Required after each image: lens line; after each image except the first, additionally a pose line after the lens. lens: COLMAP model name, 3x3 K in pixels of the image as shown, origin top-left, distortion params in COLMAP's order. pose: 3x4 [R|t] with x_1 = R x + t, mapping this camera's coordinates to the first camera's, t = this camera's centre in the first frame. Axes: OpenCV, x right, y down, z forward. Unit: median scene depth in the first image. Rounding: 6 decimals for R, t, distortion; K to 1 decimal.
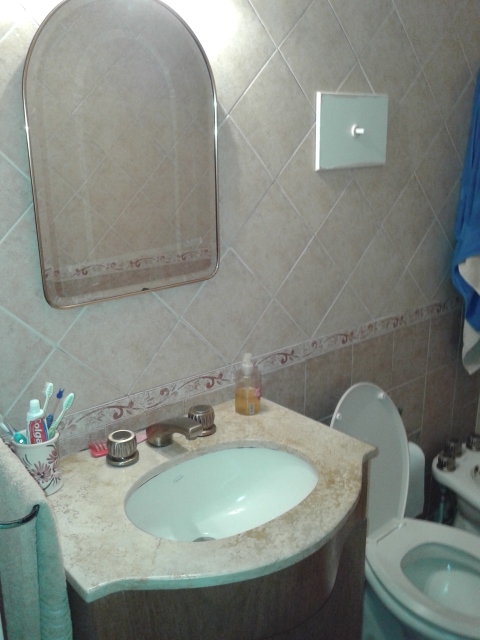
lens RADIAL K [[562.1, 0, 240.0], [0, 562.1, 320.0], [0, 0, 1]] dist [0.079803, -0.214768]
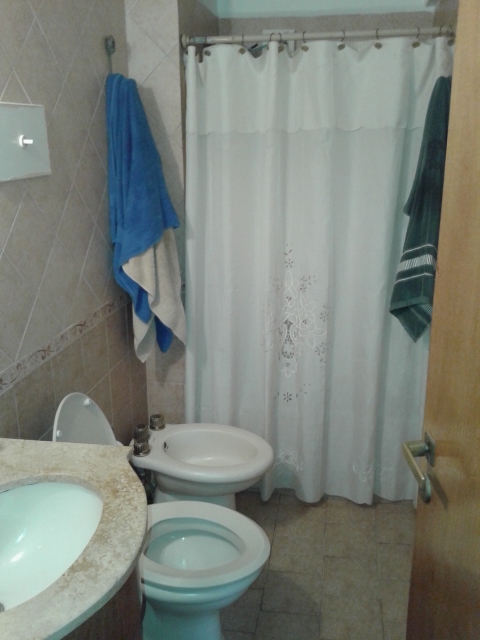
lens RADIAL K [[562.1, 0, 240.0], [0, 562.1, 320.0], [0, 0, 1]] dist [0.079803, -0.214768]
pose [[0.776196, -0.178472, 0.604705, -0.135532], [0.181643, 0.981735, 0.056593, -0.019343], [-0.603760, 0.065913, 0.794437, 0.023794]]
